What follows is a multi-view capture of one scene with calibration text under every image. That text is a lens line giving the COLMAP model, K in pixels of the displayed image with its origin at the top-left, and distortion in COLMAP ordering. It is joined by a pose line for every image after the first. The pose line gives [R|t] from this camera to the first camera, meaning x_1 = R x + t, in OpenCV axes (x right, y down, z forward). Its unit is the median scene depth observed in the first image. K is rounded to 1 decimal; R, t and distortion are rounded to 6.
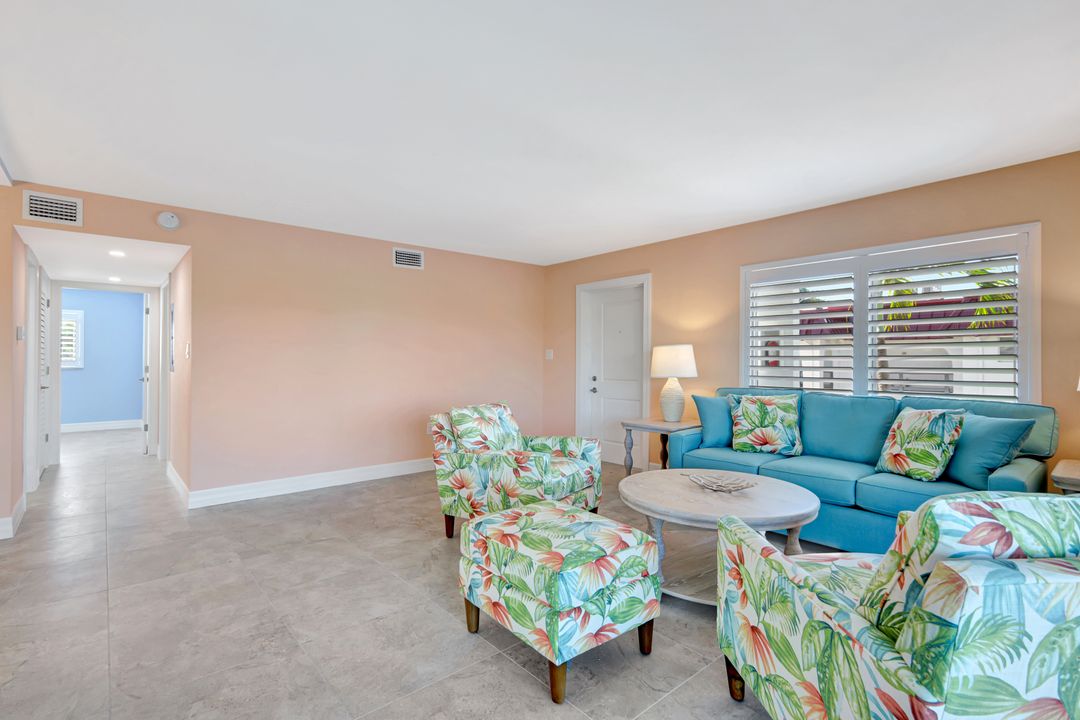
lens RADIAL K [[478.5, 0, 534.1], [0, 478.5, 360.7], [0, 0, 1]] dist [0.000764, 0.000043]
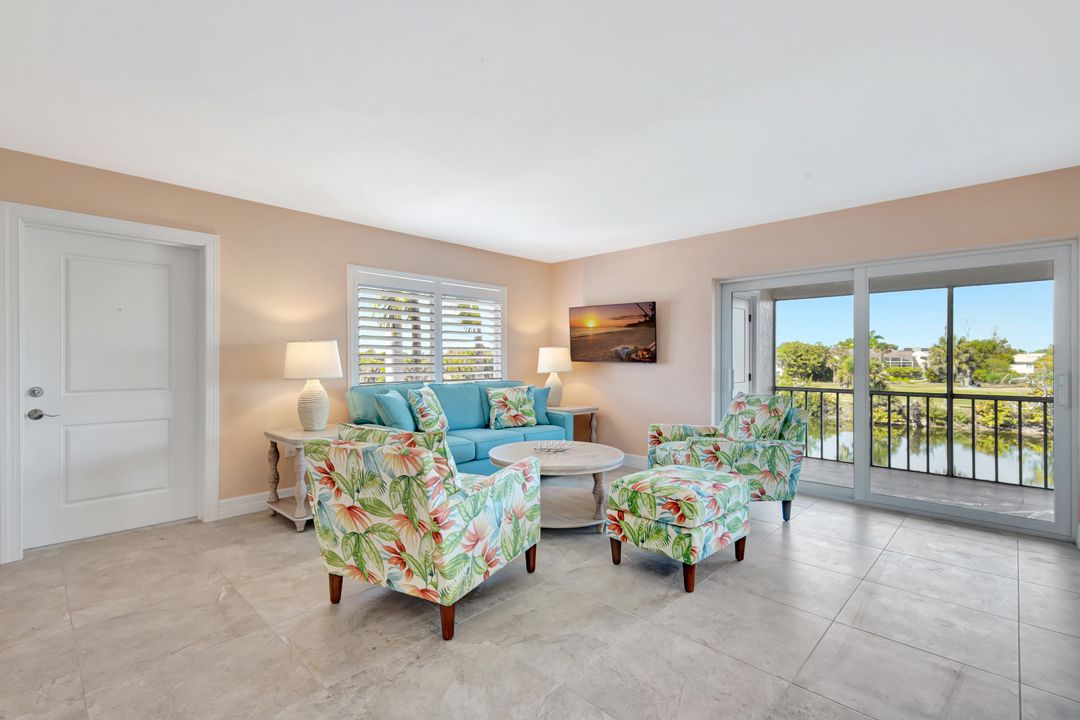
lens RADIAL K [[475.0, 0, 544.3], [0, 475.0, 355.5], [0, 0, 1]] dist [-0.002834, -0.000070]
pose [[-0.060502, 0.007664, 0.998139, -0.670350], [-0.000695, 0.999970, -0.007720, 0.001268], [-0.998168, -0.001161, -0.060495, 0.756765]]
